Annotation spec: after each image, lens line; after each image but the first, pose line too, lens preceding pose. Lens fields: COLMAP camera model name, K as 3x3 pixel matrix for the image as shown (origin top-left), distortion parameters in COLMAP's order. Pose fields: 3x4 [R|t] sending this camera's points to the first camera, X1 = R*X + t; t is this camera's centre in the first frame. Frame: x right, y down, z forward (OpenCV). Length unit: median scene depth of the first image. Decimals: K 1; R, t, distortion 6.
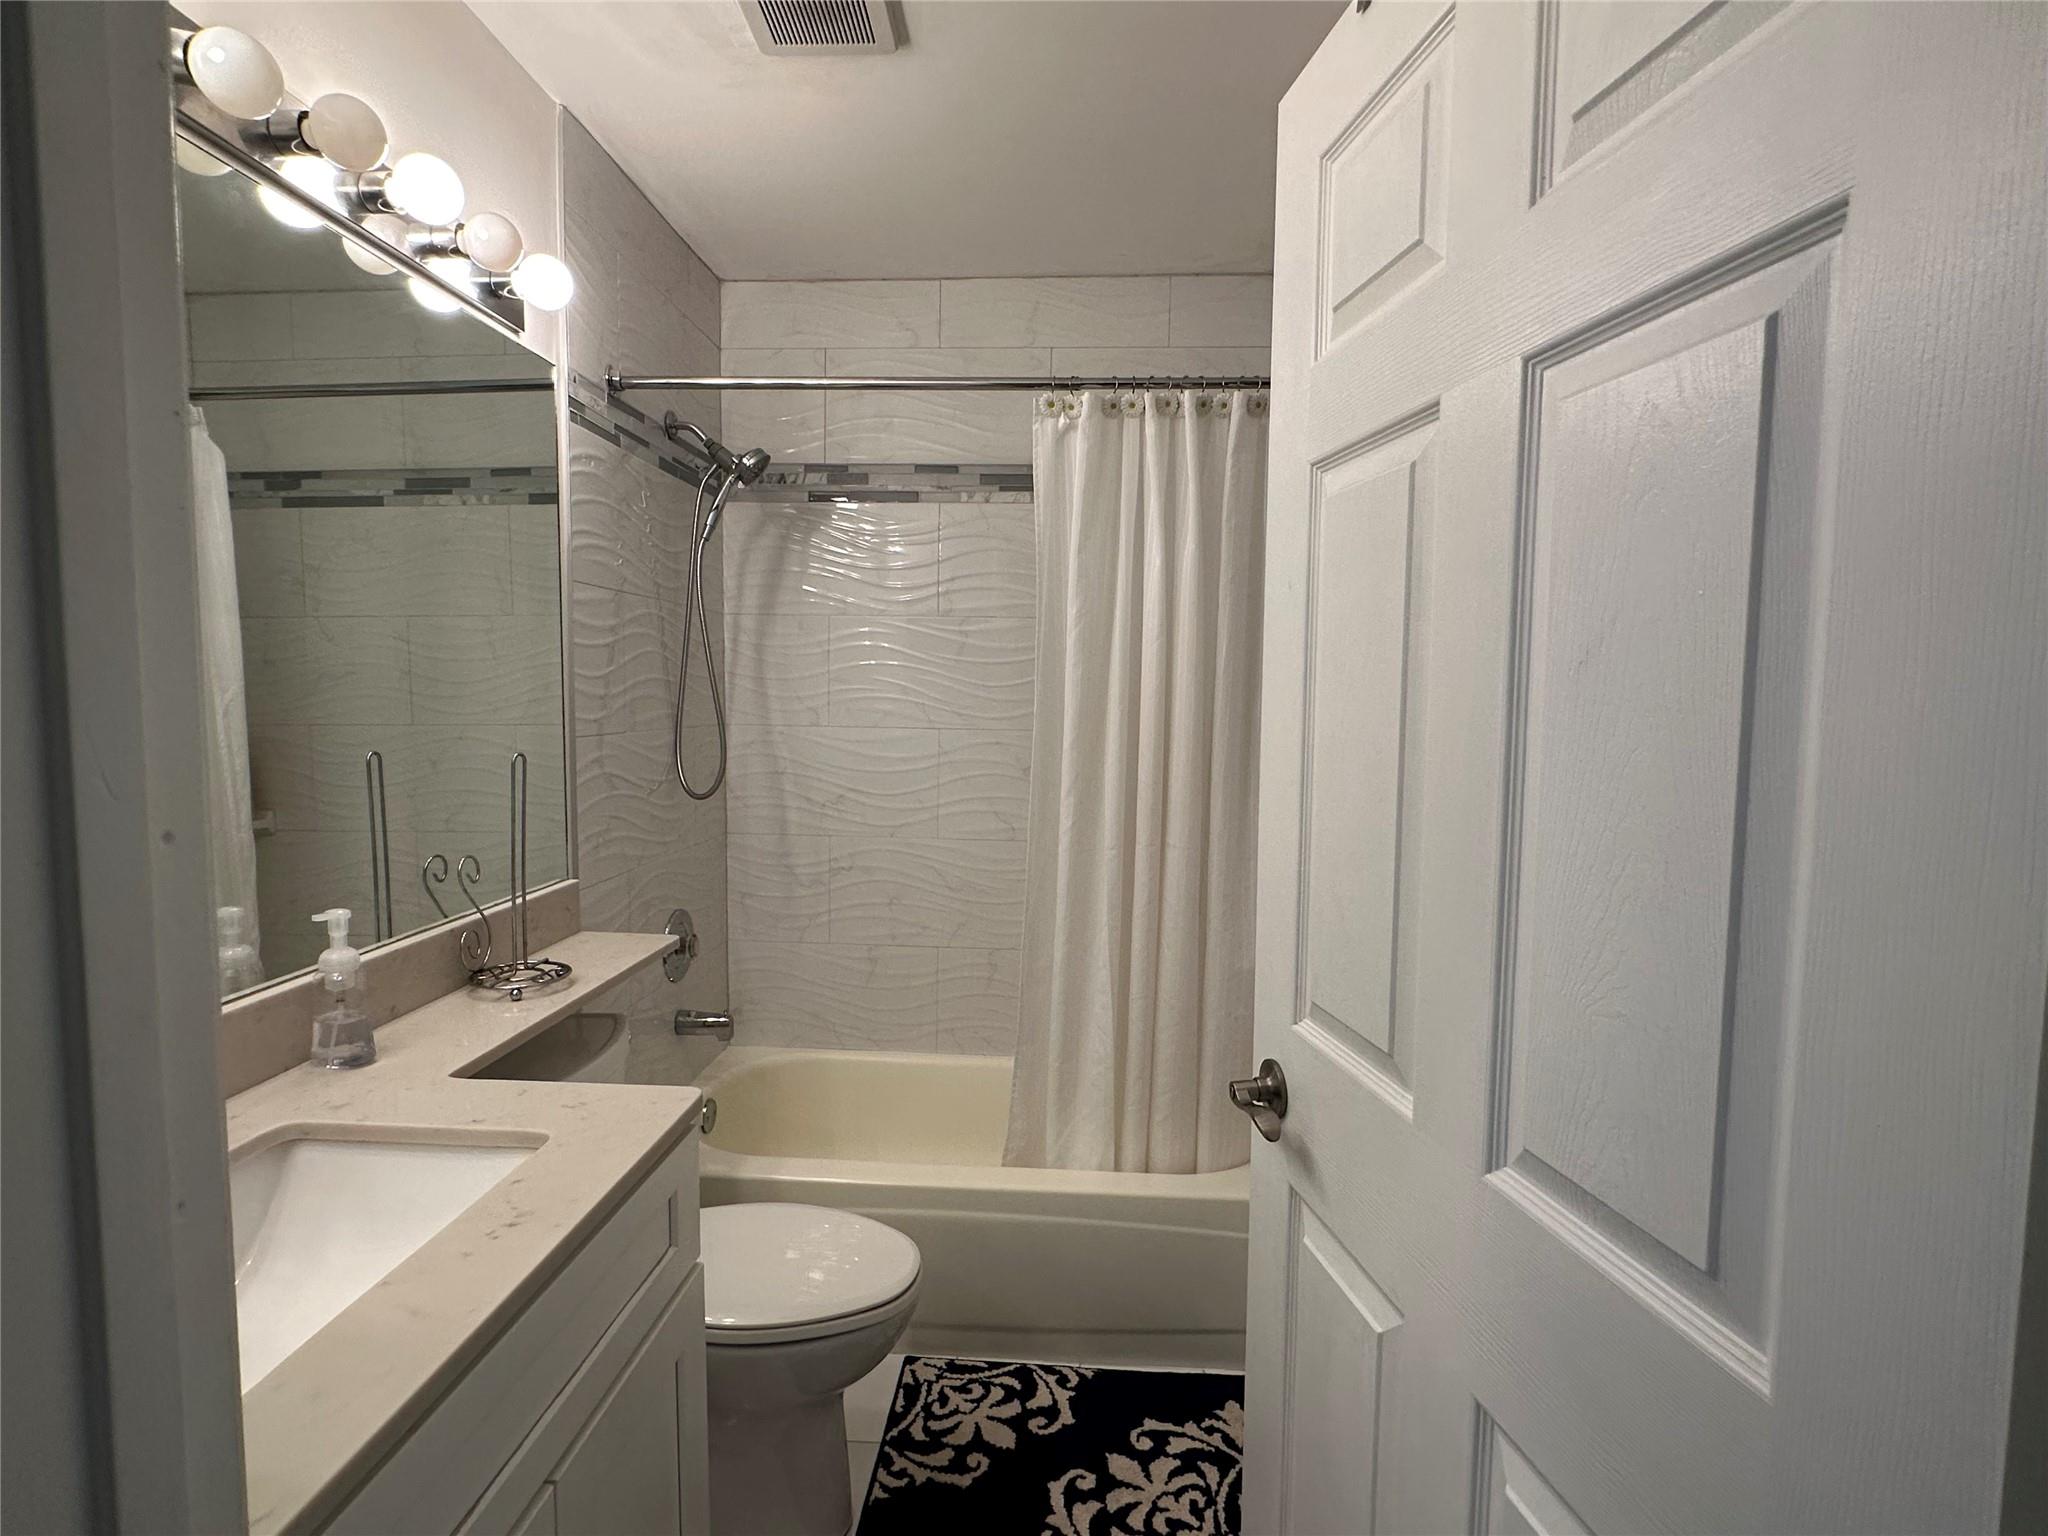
lens RADIAL K [[1018.1, 0, 1034.8], [0, 1018.1, 770.2], [0, 0, 1]] dist [-0.012672, 0.003582]
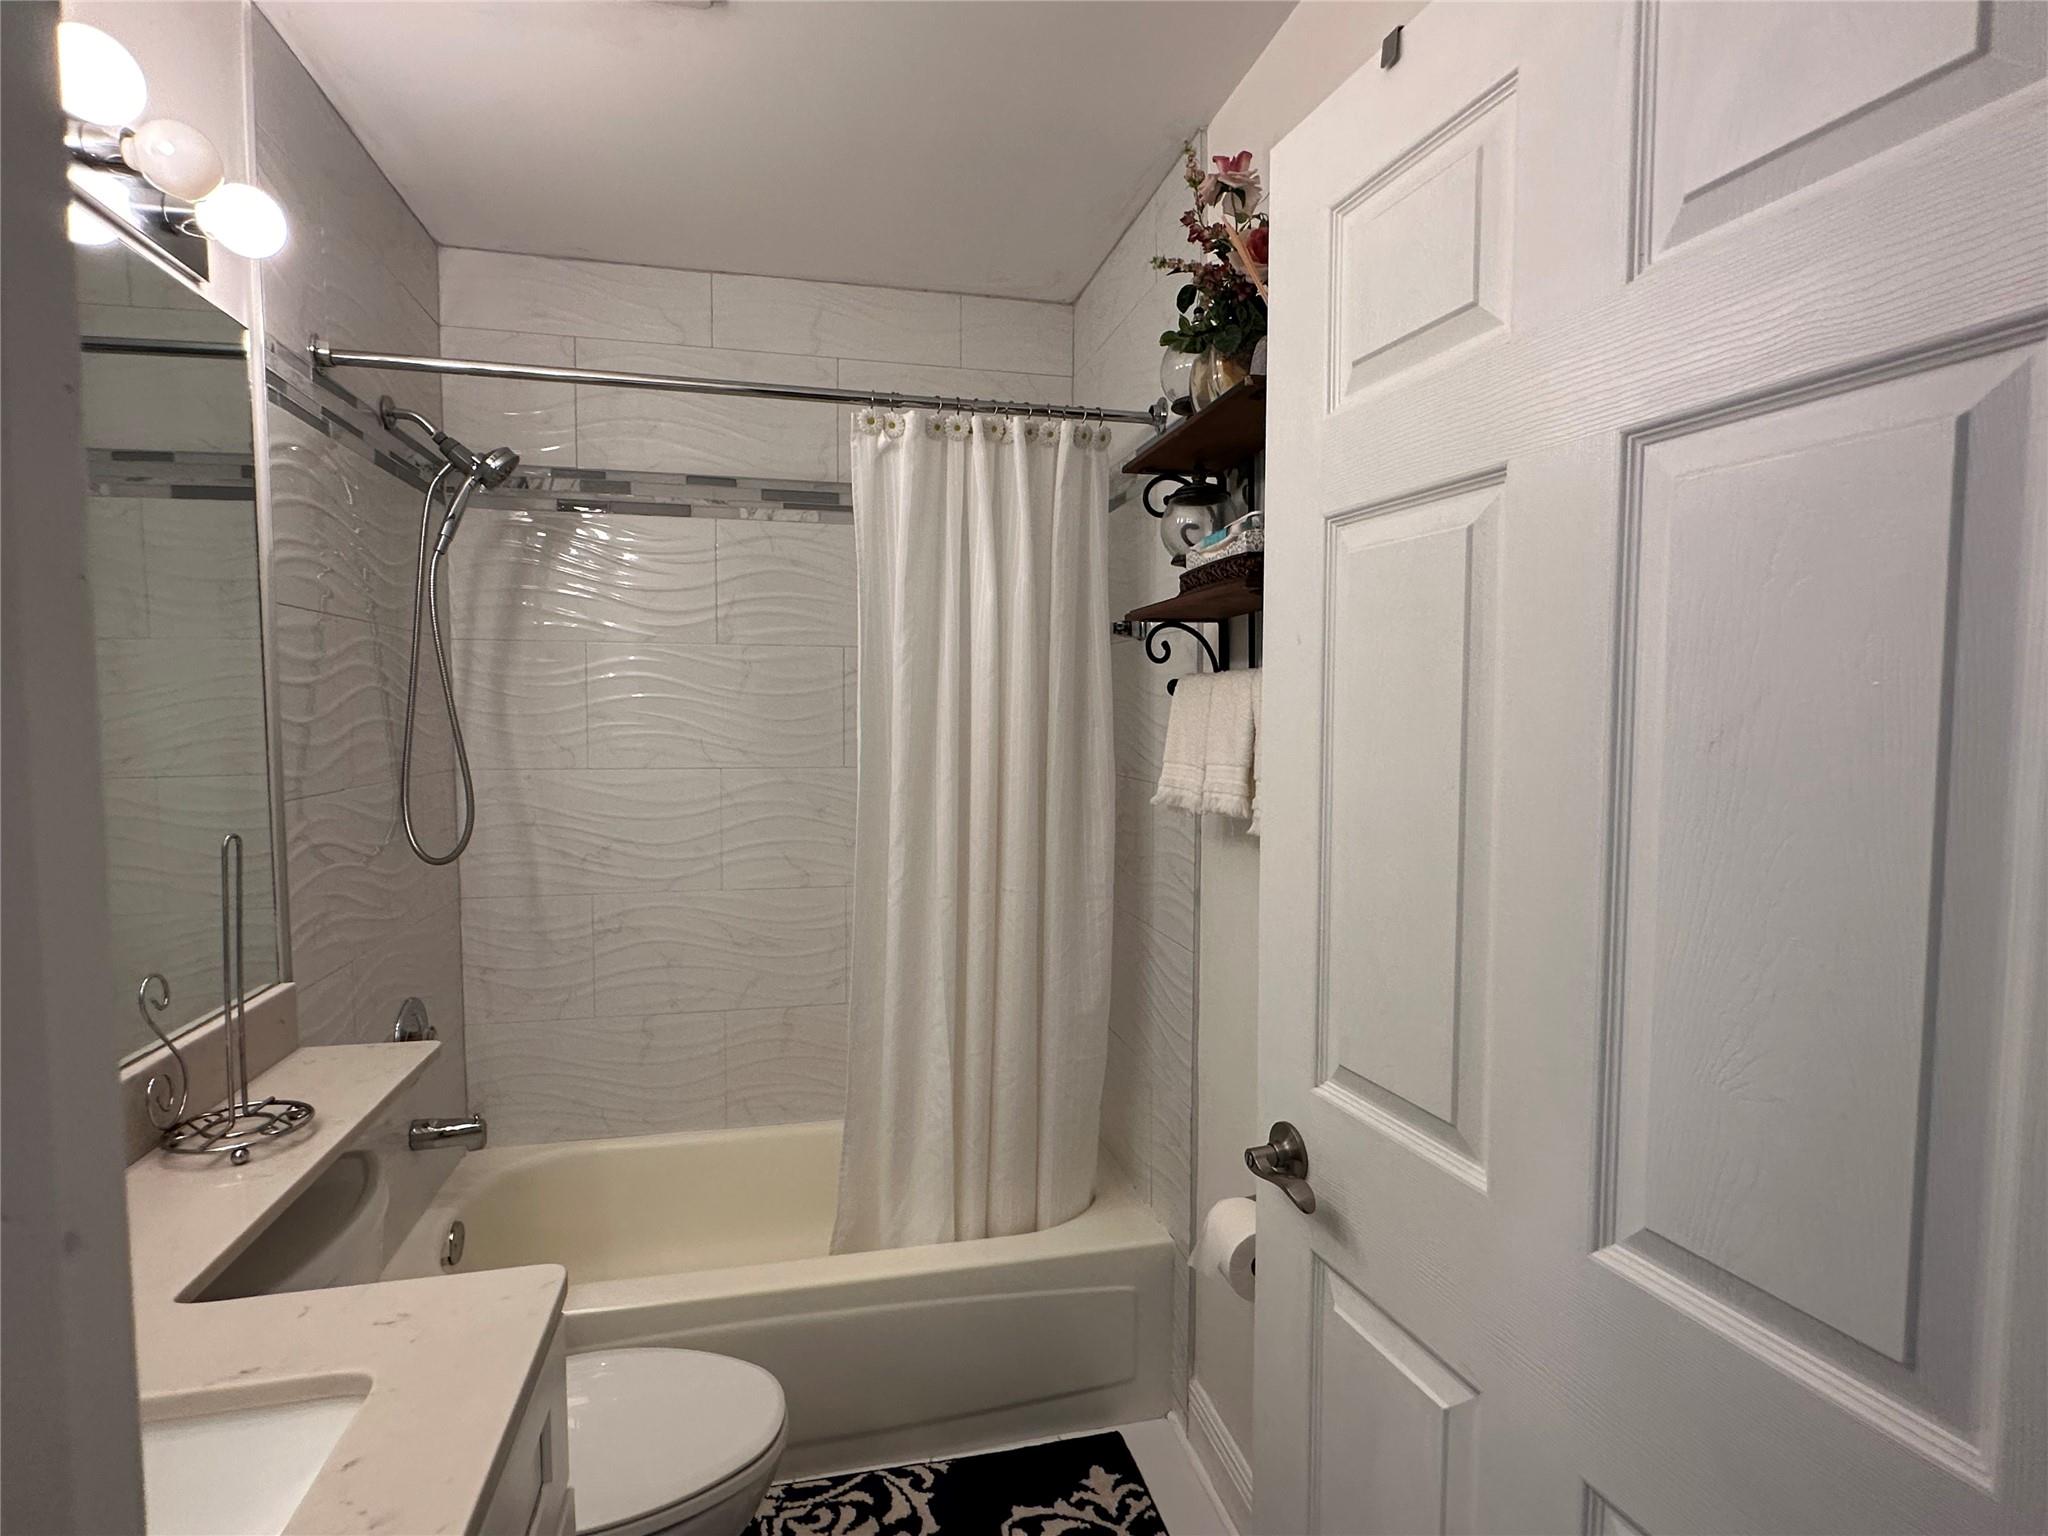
lens RADIAL K [[1018.1, 0, 1038.8], [0, 1018.1, 770.3], [0, 0, 1]] dist [-0.012672, 0.003582]
pose [[0.958271, -0.026743, 0.284606, -0.111399], [0.030786, 0.999479, -0.009740, -0.029918], [-0.284197, 0.018095, 0.958595, 0.079236]]
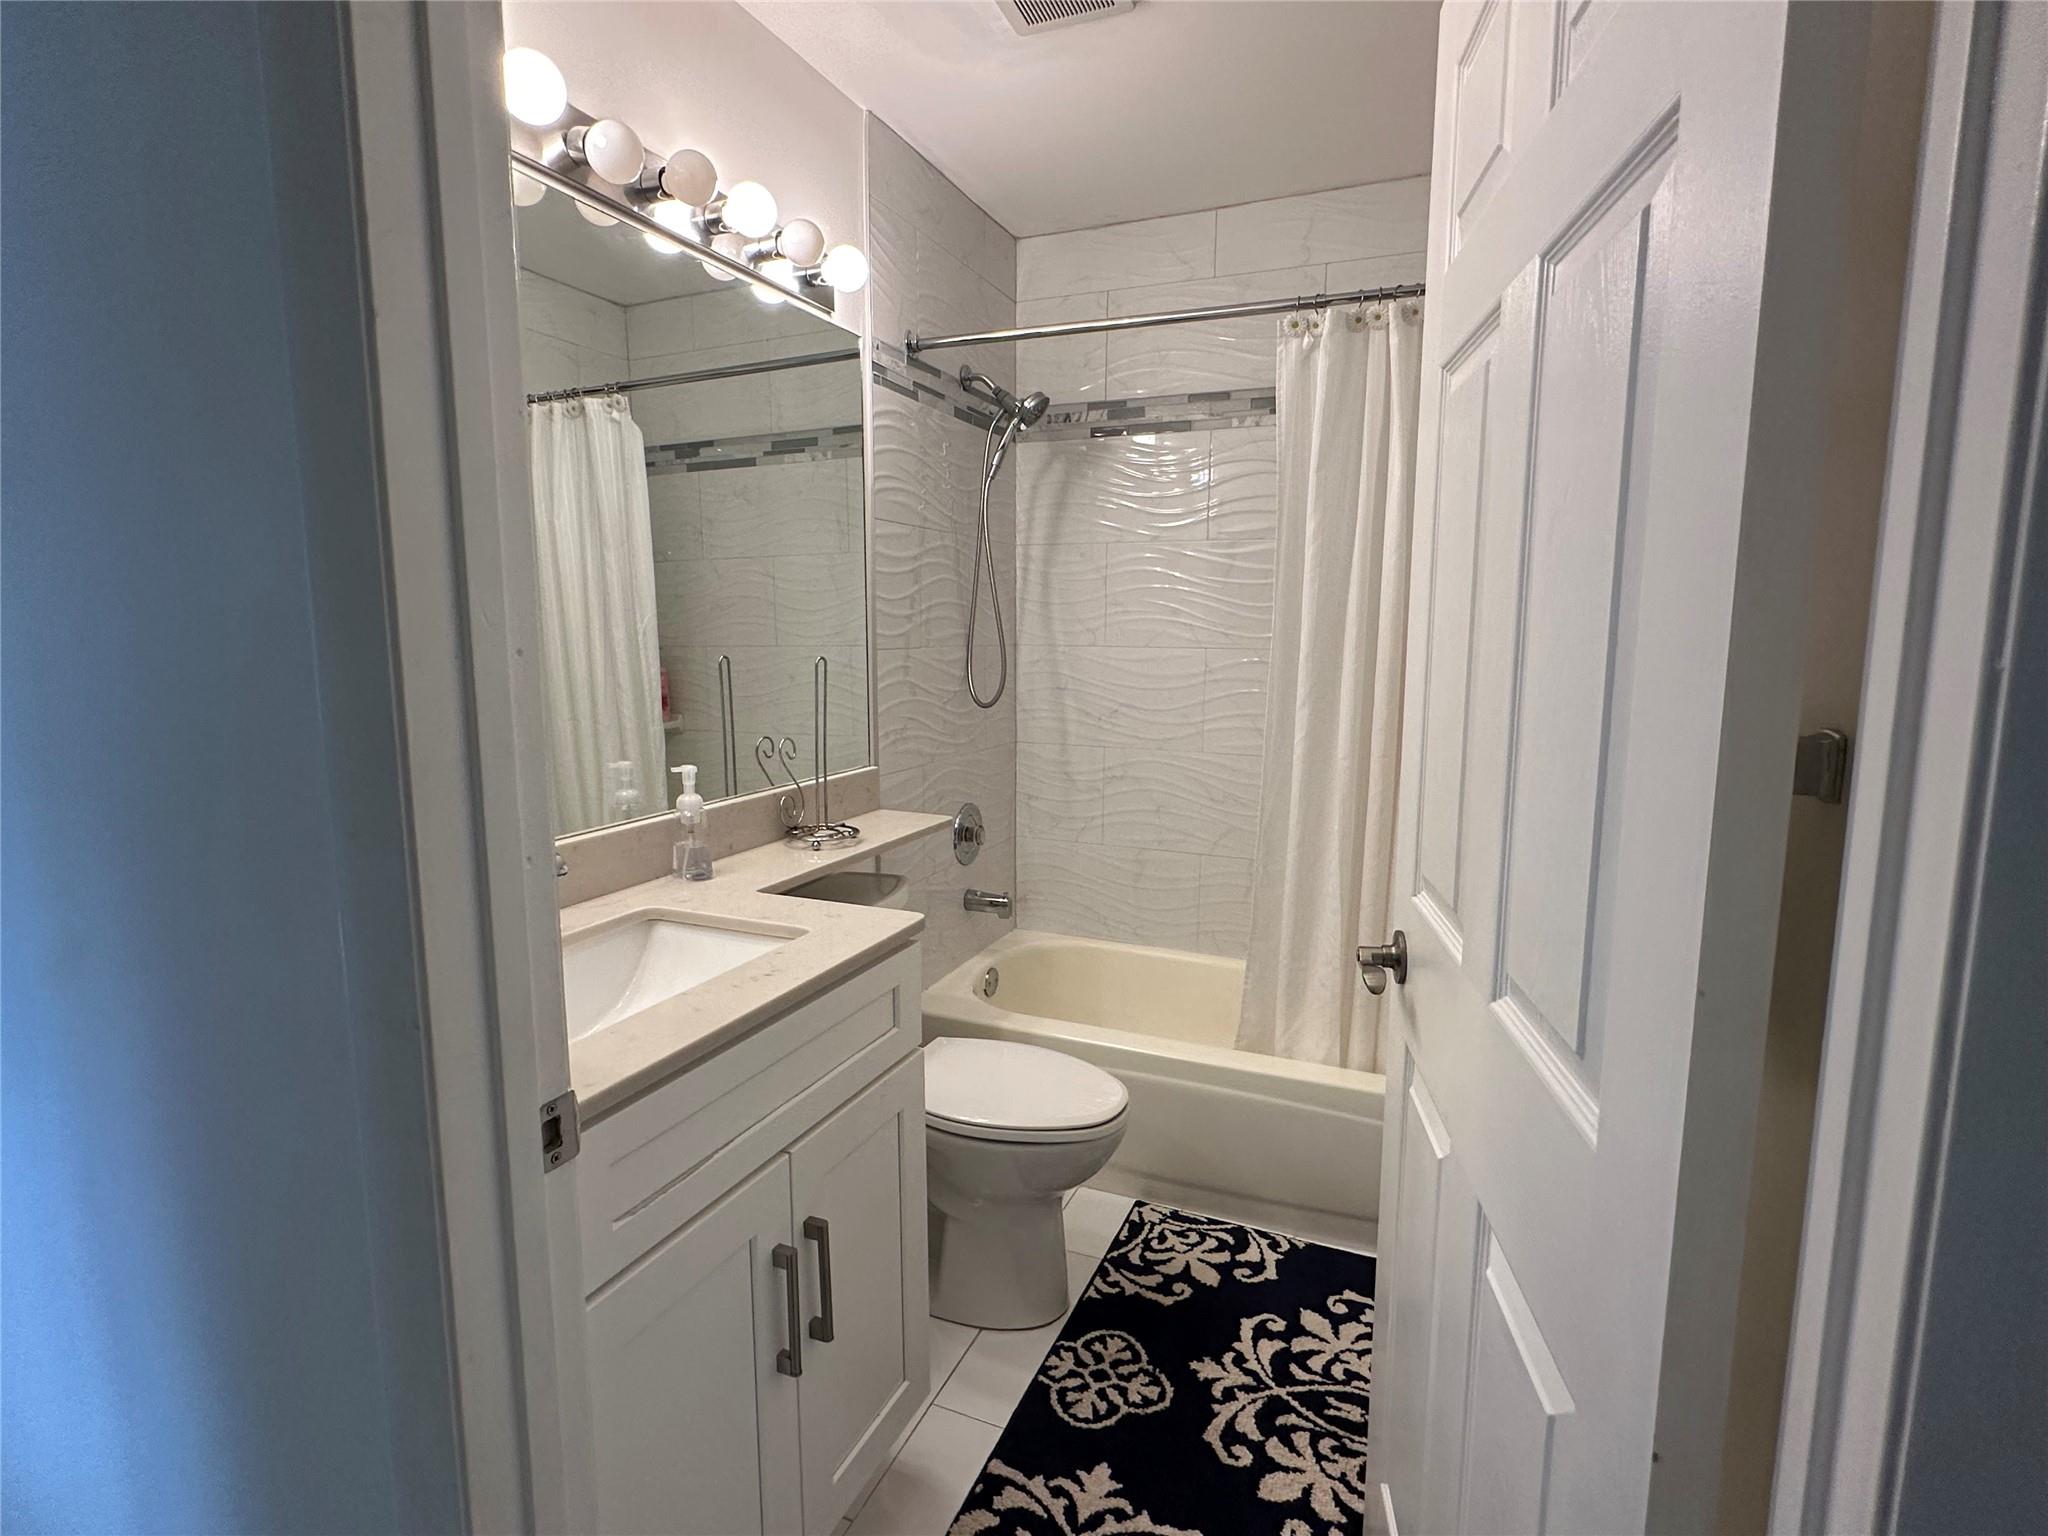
lens RADIAL K [[1018.1, 0, 1028.0], [0, 1018.1, 770.2], [0, 0, 1]] dist [-0.012672, 0.003582]
pose [[0.941253, 0.037426, -0.335623, 0.125873], [-0.017001, 0.997831, 0.063593, 0.030032], [0.337275, -0.054151, 0.939847, -0.083723]]
